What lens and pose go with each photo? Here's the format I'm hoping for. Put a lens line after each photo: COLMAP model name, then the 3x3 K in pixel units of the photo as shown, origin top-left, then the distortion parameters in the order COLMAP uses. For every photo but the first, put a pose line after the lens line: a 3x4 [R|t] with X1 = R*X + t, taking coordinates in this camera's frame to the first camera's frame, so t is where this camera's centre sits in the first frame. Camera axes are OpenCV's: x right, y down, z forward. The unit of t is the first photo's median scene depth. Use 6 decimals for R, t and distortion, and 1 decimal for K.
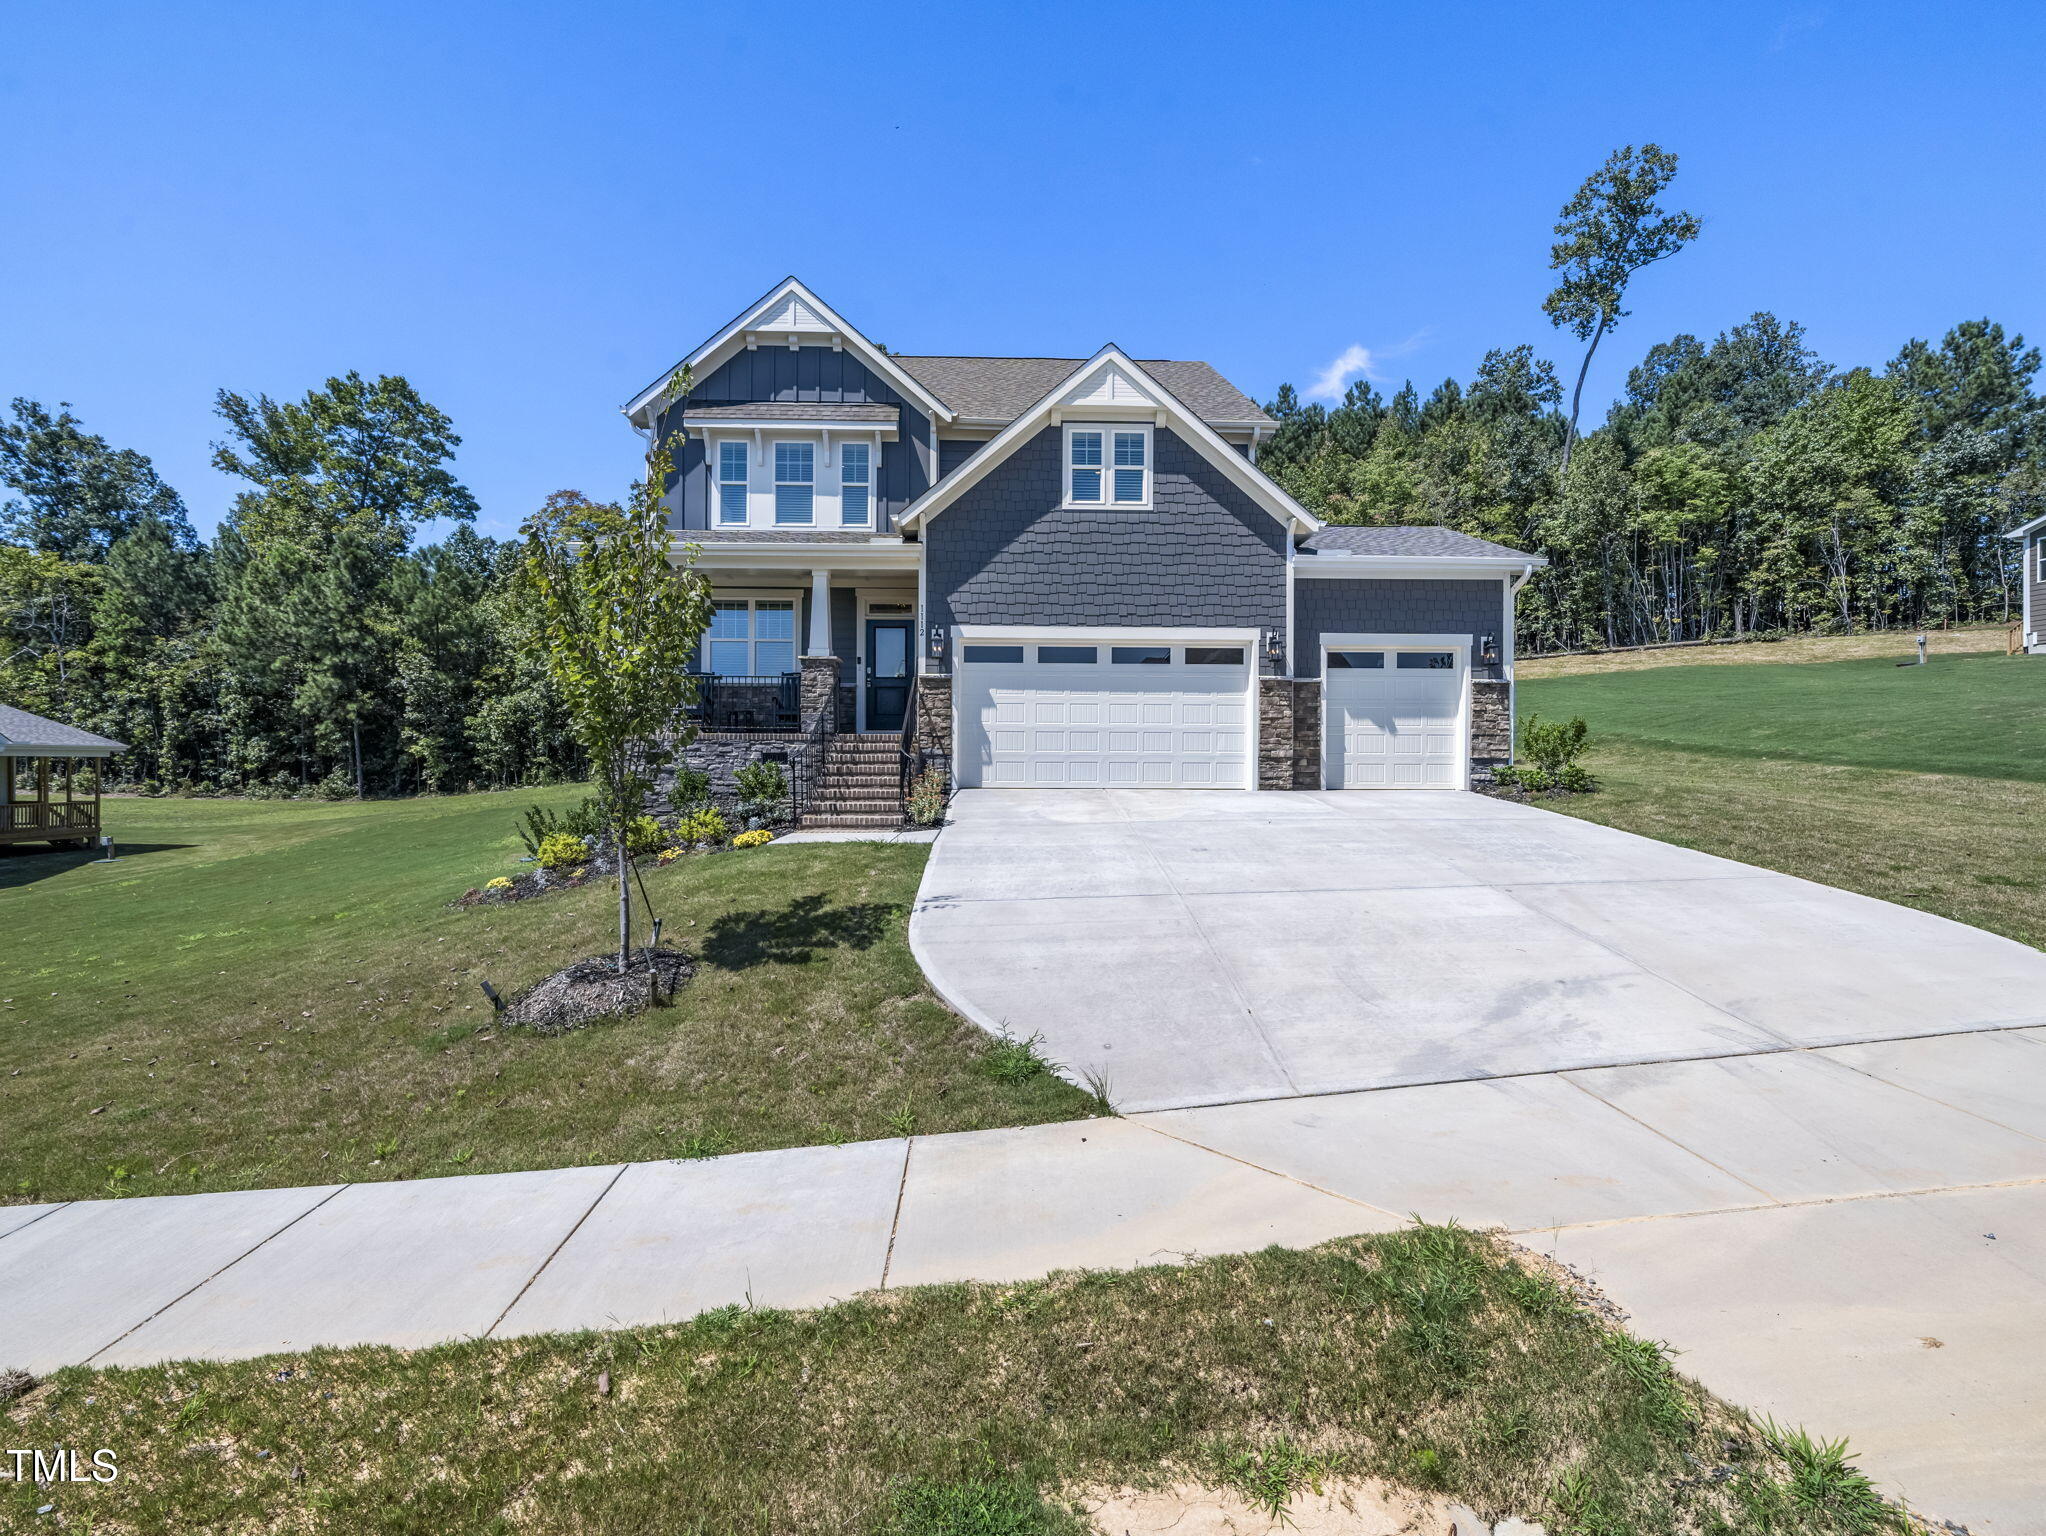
lens RADIAL K [[866.1, 0, 1026.0], [0, 866.1, 764.8], [0, 0, 1]] dist [-0.002489, -0.000388]
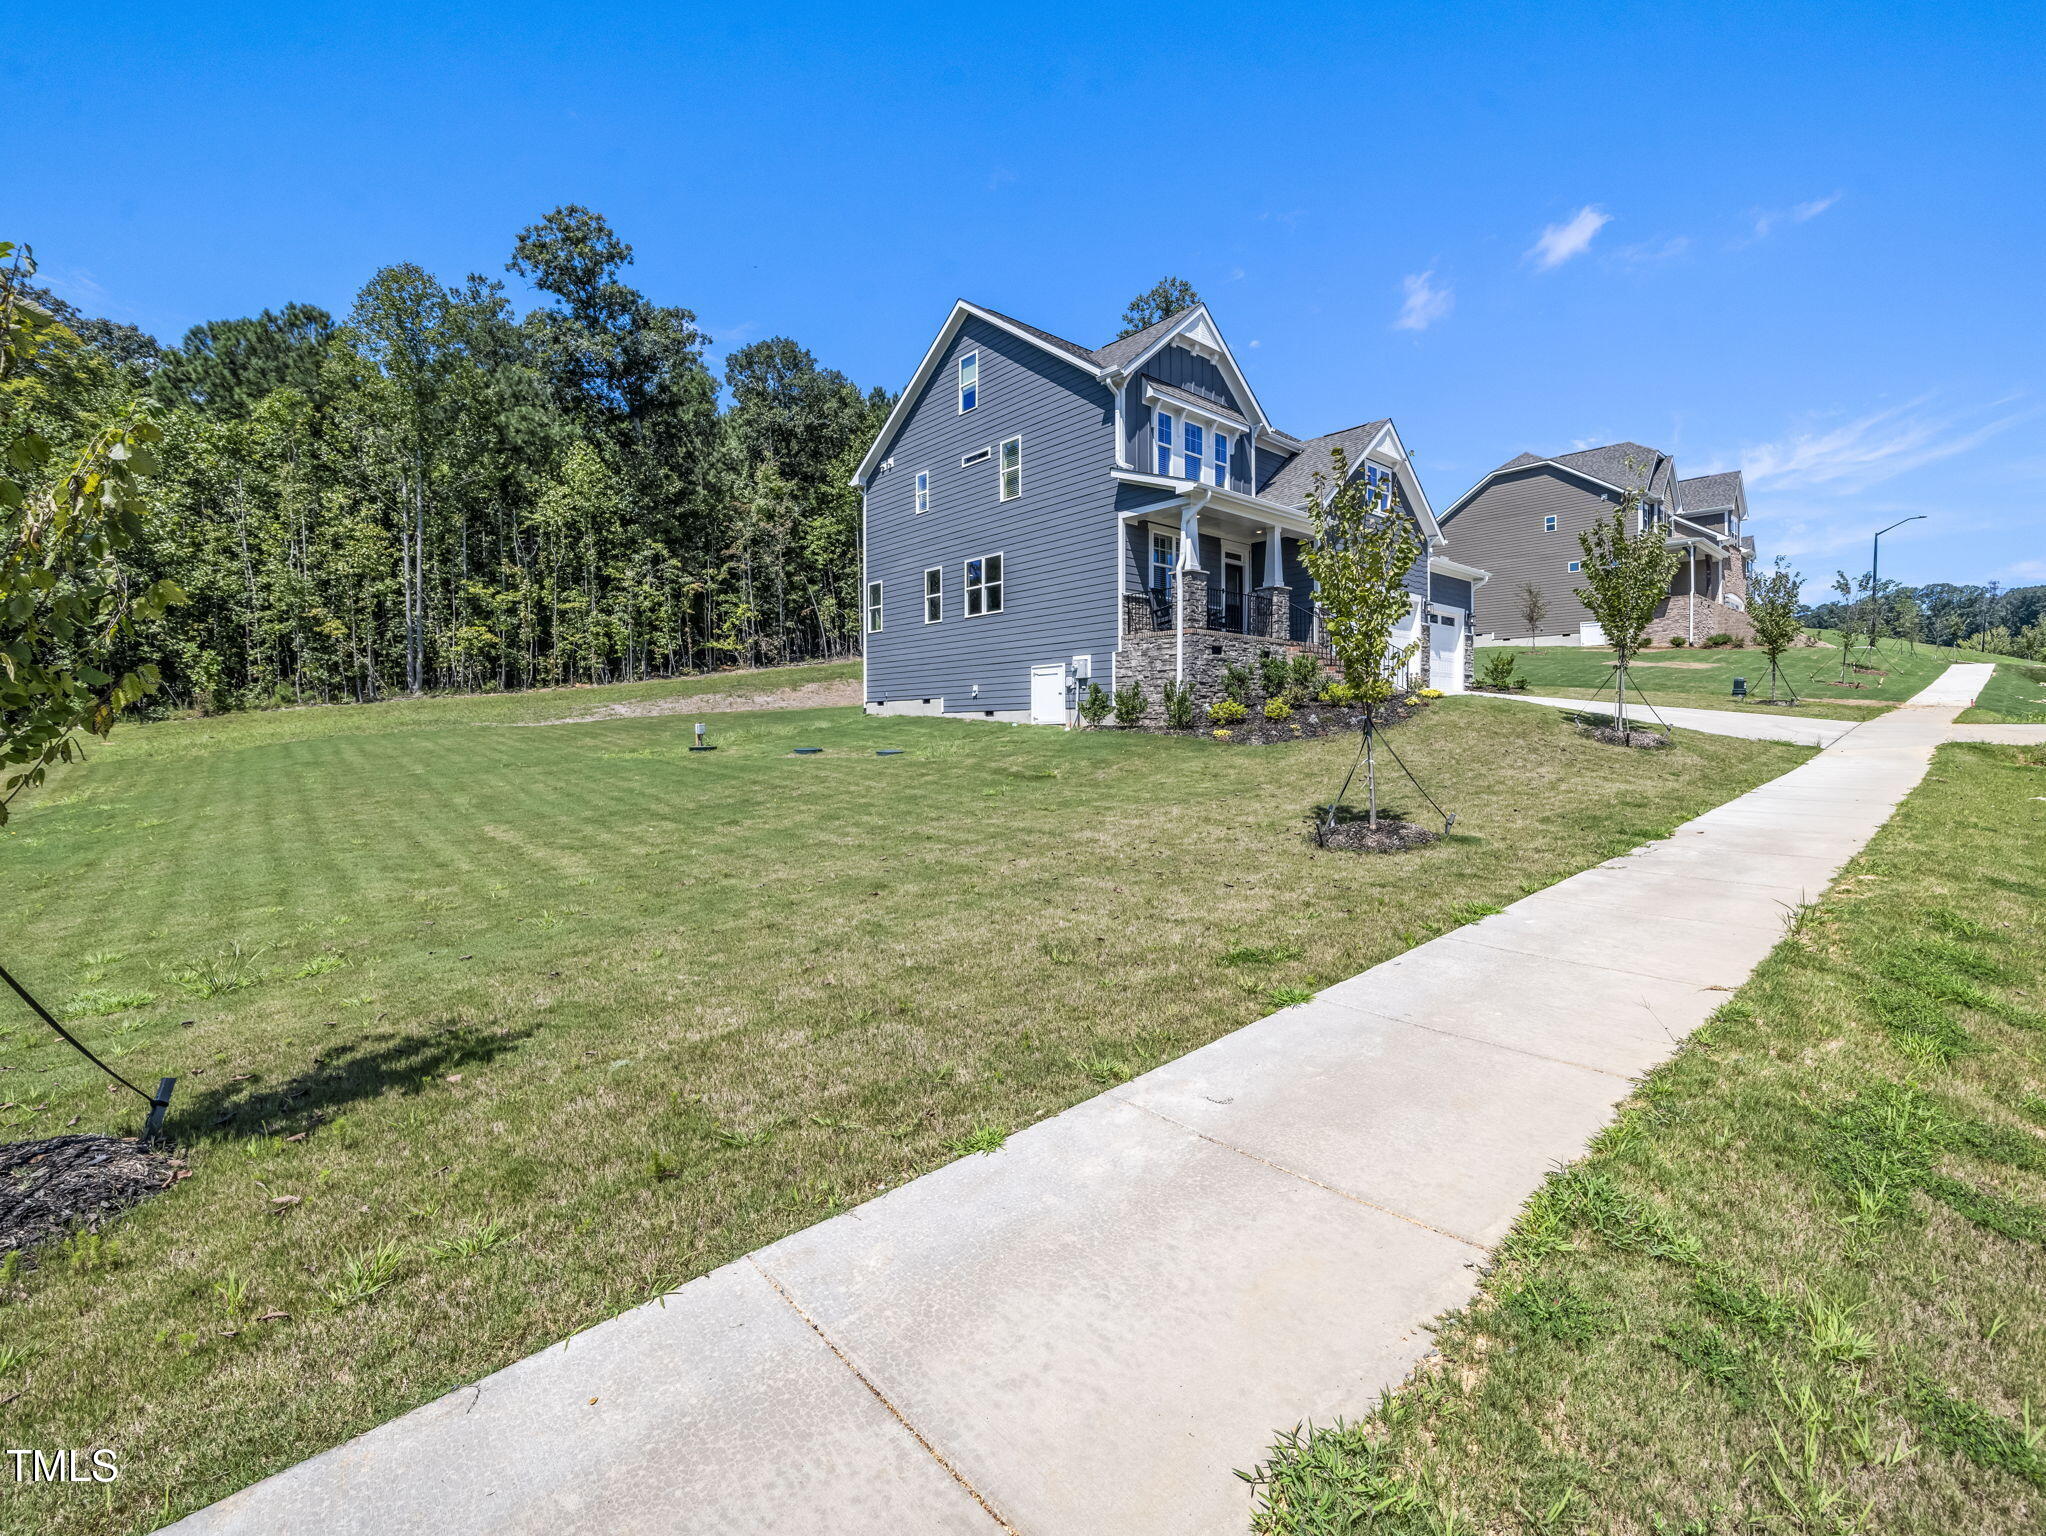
lens RADIAL K [[866.1, 0, 1026.0], [0, 866.1, 764.8], [0, 0, 1]] dist [-0.002489, -0.000388]
pose [[0.788006, -0.019558, 0.615357, -1.438340], [-0.002307, 0.999394, 0.034719, 0.128088], [-0.615663, -0.028778, 0.787484, 0.078710]]
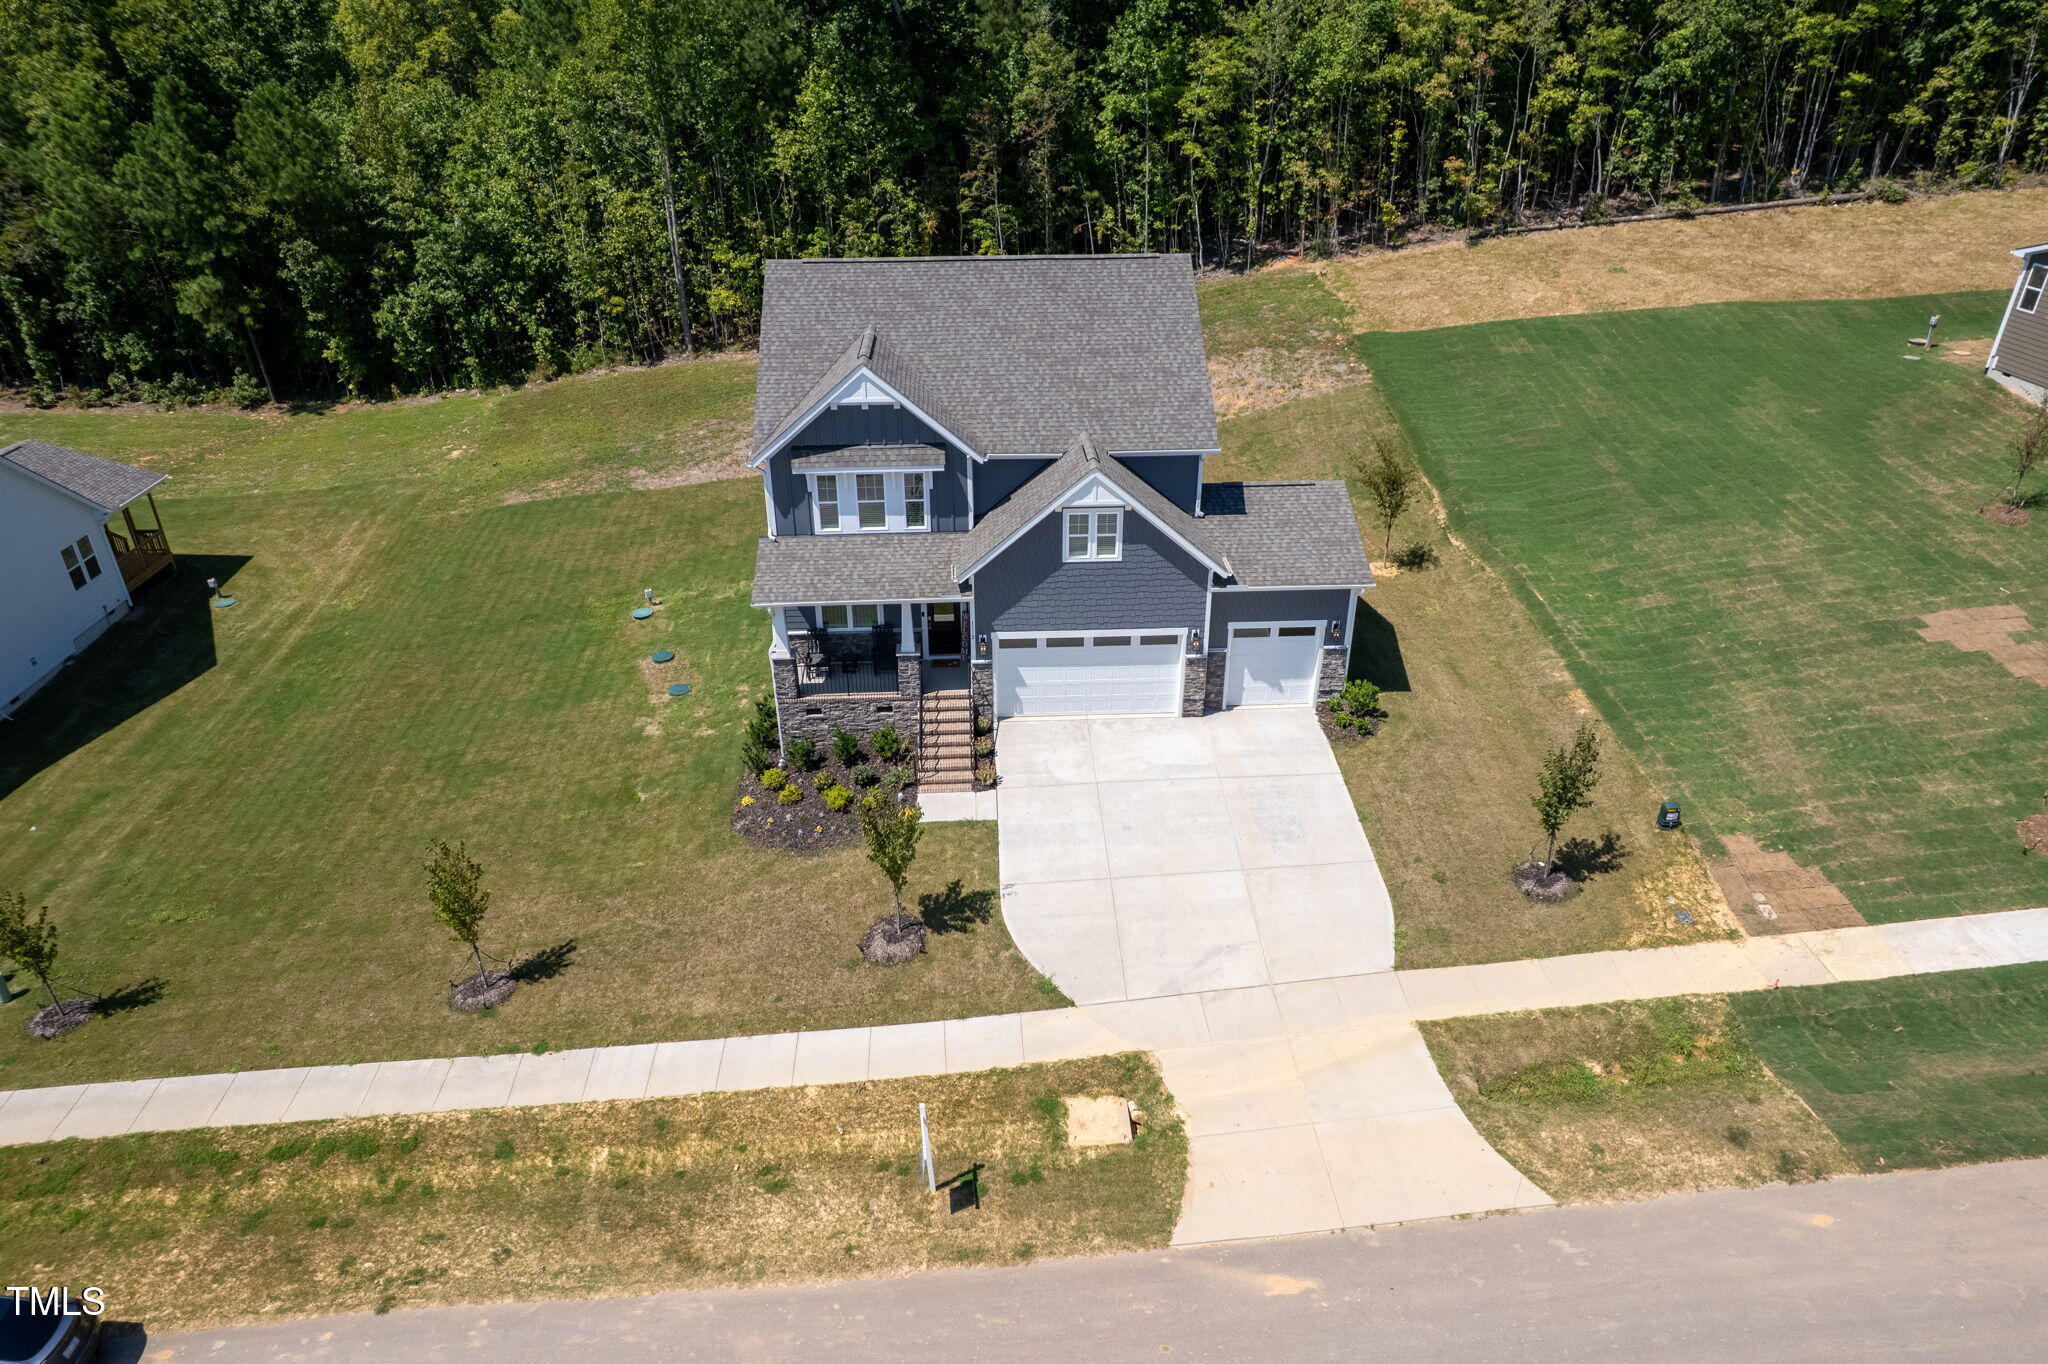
lens RADIAL K [[1243.0, 0, 1026.3], [0, 1243.0, 686.5], [0, 0, 1]] dist [-0.060863, 0.048619]
pose [[0.999802, -0.014726, 0.013395, -0.052291], [0.006706, 0.882681, 0.469925, -1.090048], [-0.018743, -0.469742, 0.882605, -0.997404]]
